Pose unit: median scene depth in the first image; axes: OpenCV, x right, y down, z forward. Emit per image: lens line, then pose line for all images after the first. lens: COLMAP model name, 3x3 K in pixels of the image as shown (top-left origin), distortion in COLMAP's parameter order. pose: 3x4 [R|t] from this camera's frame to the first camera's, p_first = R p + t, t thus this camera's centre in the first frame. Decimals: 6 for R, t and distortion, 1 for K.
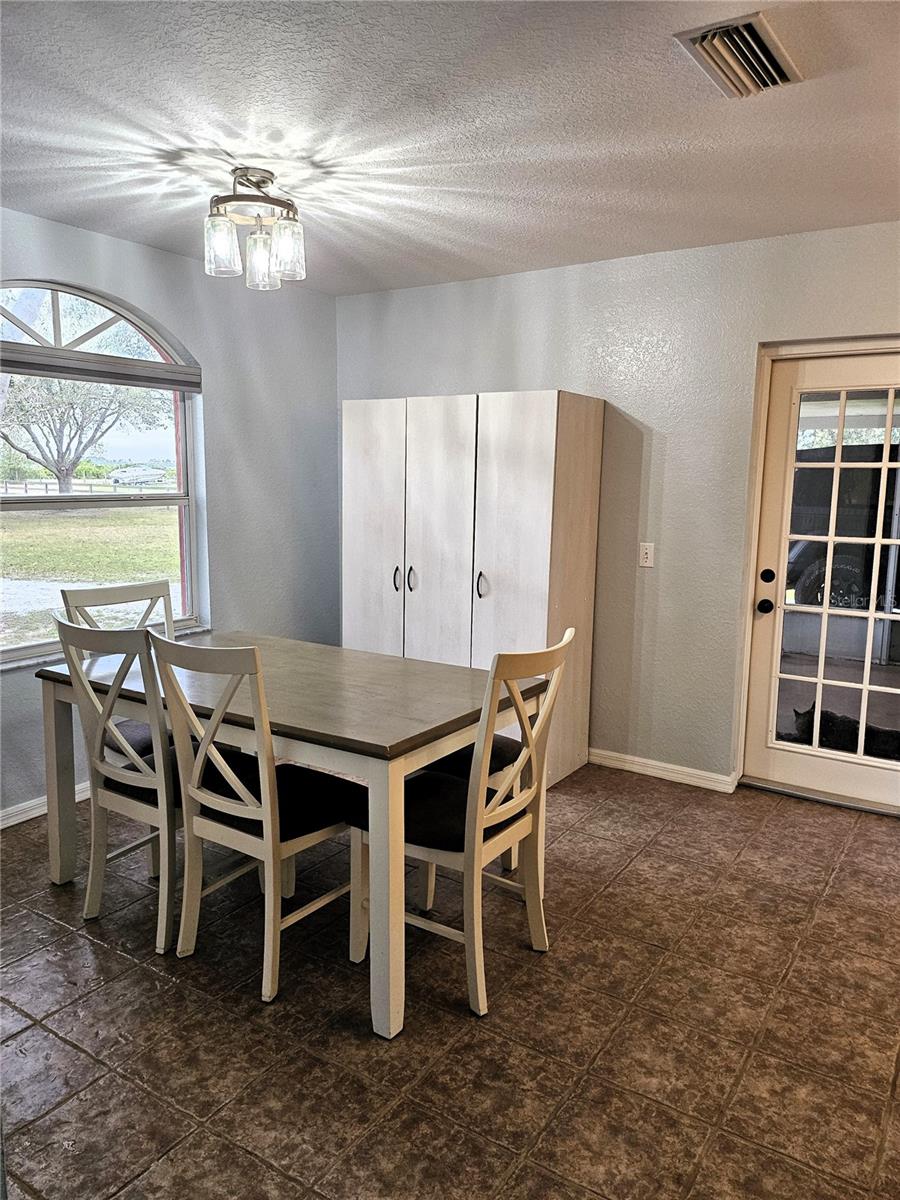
lens RADIAL K [[842.7, 0, 444.8], [0, 842.7, 608.7], [0, 0, 1]] dist [0.057815, -0.046510]
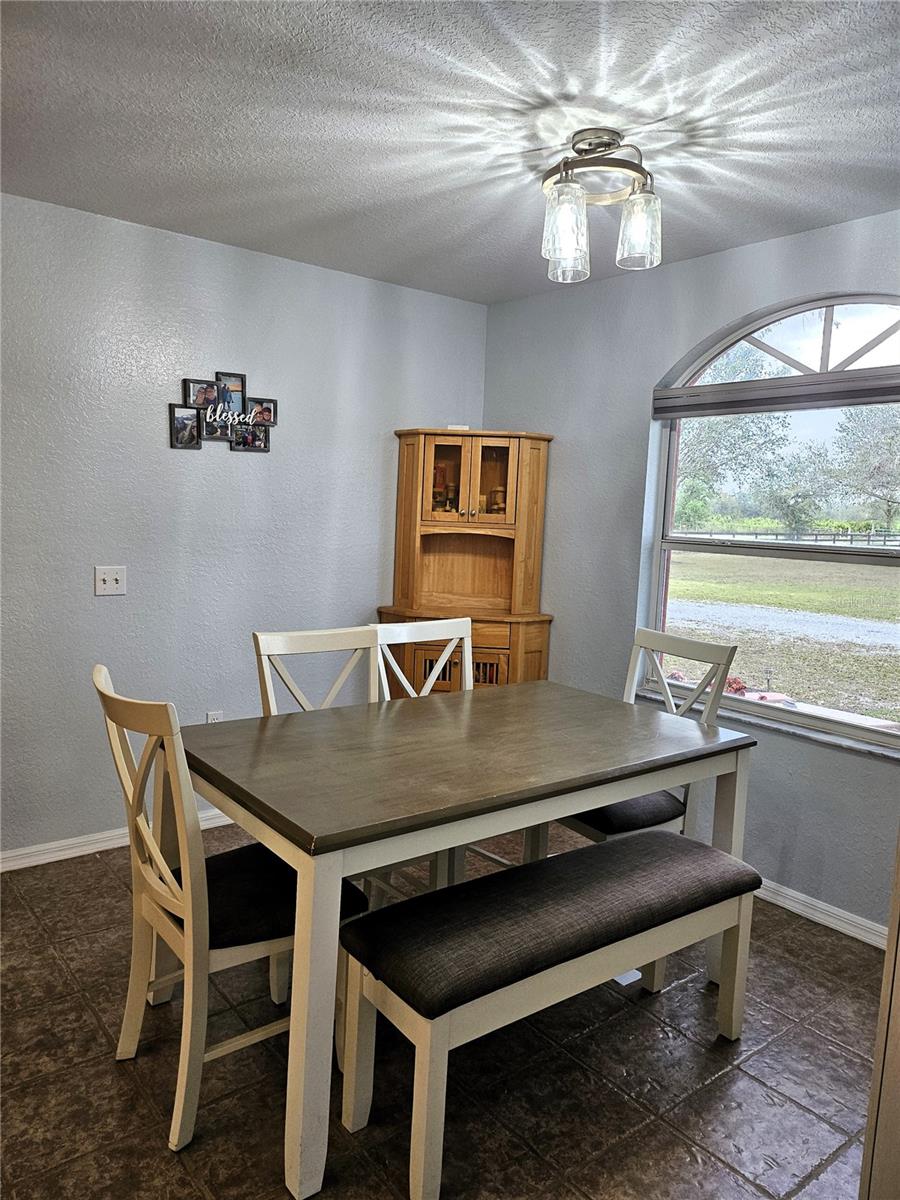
lens RADIAL K [[842.7, 0, 446.4], [0, 842.7, 600.7], [0, 0, 1]] dist [0.057815, -0.046510]
pose [[-0.312288, 0.085591, -0.946124, 0.639777], [-0.198028, 0.968189, 0.152951, -0.180290], [0.929118, 0.235124, -0.285404, 1.221012]]
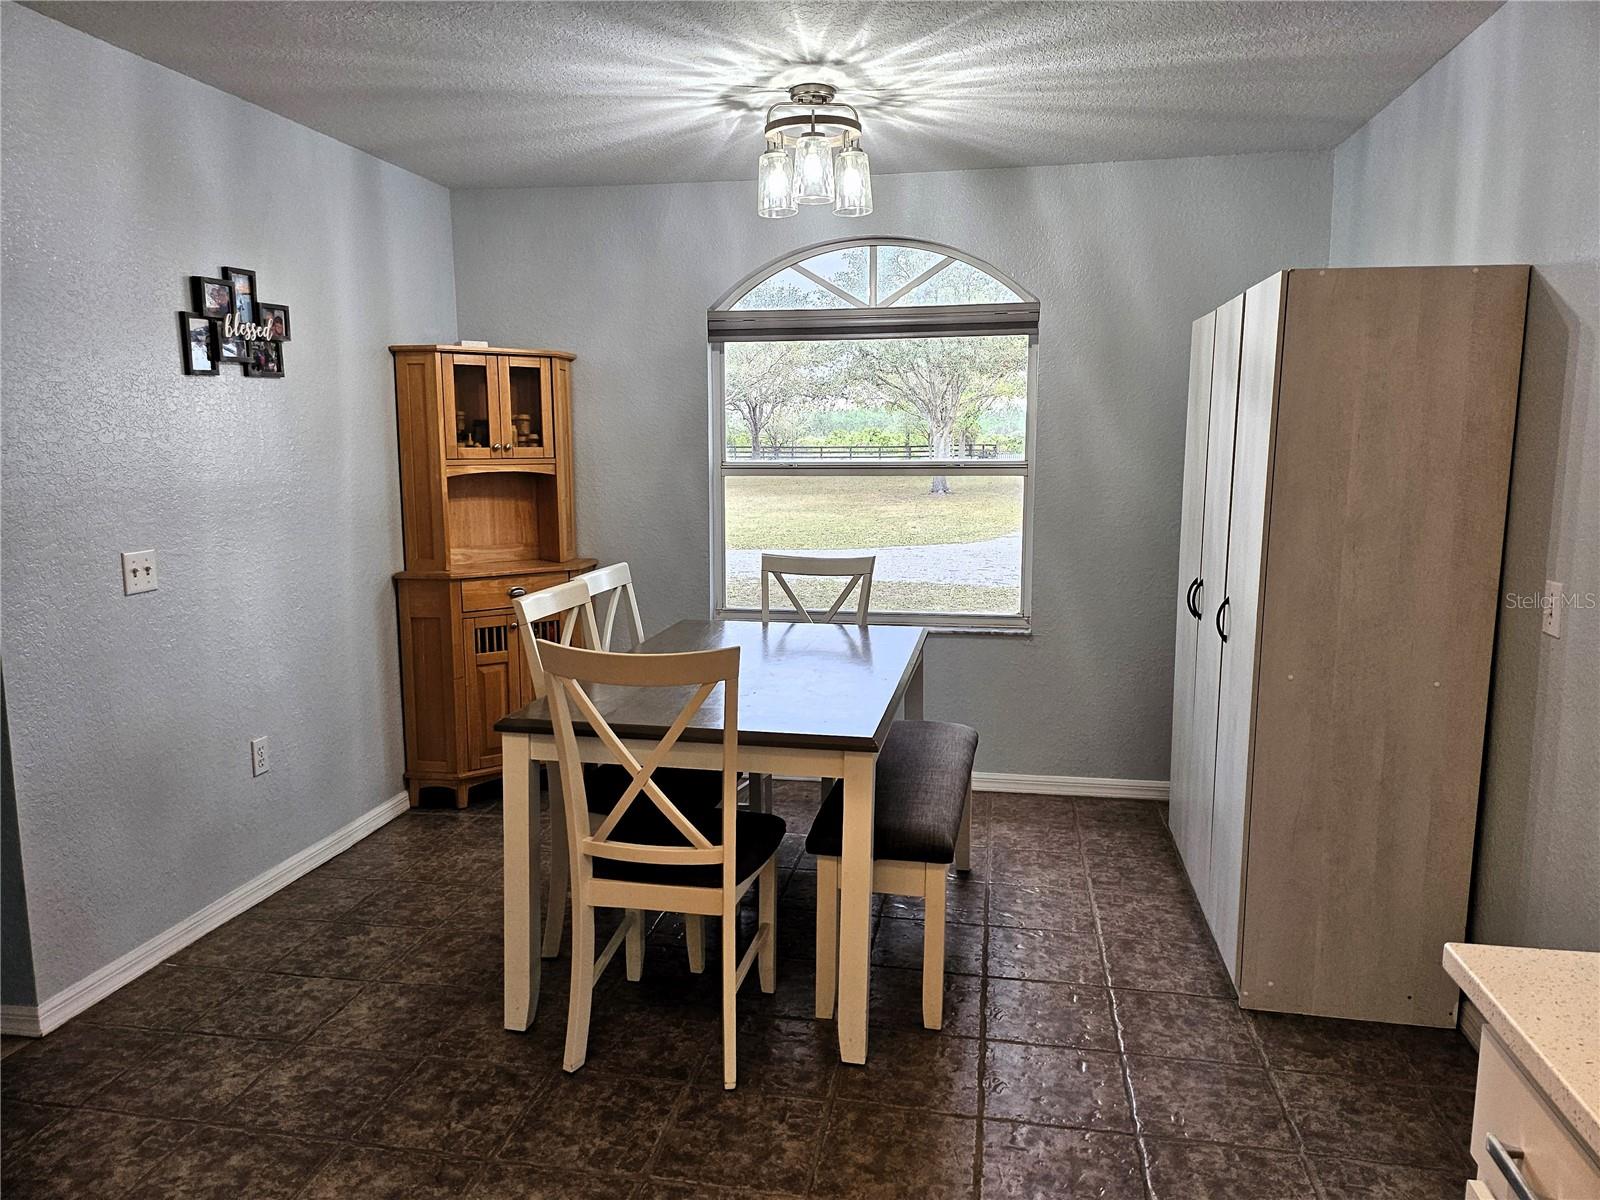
lens RADIAL K [[1123.6, 0, 786.3], [0, 1123.6, 601.0], [0, 0, 1]] dist [0.057815, -0.046510]
pose [[0.389591, 0.124180, -0.912578, 0.899932], [-0.145334, 0.986743, 0.072227, -0.075511], [0.909448, 0.104490, 0.402474, 0.576921]]
